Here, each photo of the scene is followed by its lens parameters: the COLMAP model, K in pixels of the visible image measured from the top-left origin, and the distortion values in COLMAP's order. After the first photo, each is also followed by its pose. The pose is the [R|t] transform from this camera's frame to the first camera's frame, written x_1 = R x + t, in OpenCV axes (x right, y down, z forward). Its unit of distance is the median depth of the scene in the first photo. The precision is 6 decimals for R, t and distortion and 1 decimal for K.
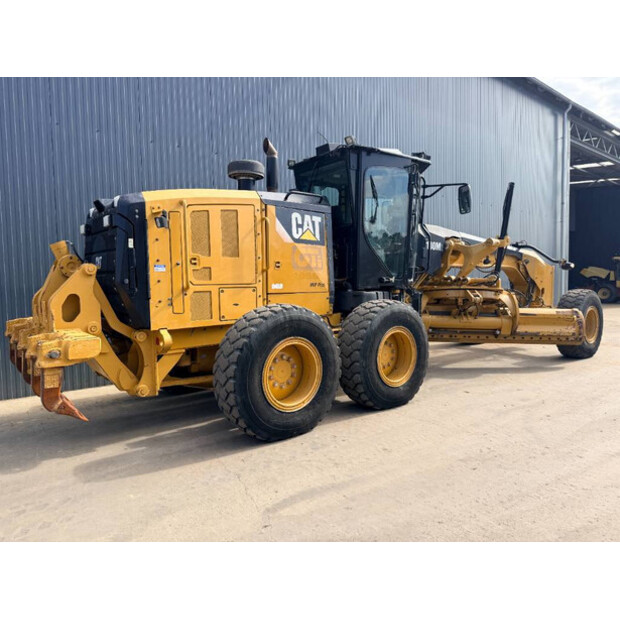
lens RADIAL K [[425.9, 0, 308.9], [0, 425.9, 314.0], [0, 0, 1]] dist [0.025013, -0.028795]
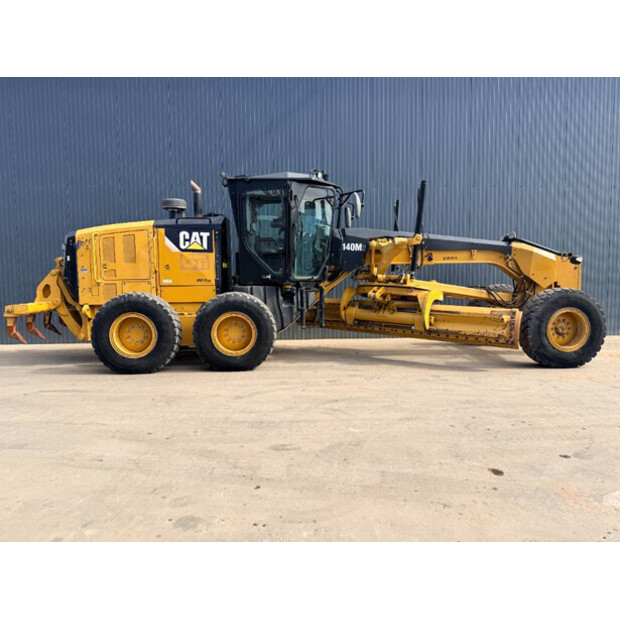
lens RADIAL K [[425.9, 0, 310.9], [0, 425.9, 312.0], [0, 0, 1]] dist [0.025013, -0.028795]
pose [[0.832685, 0.051228, -0.551373, 1.164227], [-0.044066, 0.998684, 0.026239, -0.016836], [0.551991, 0.002448, 0.833846, 0.006432]]
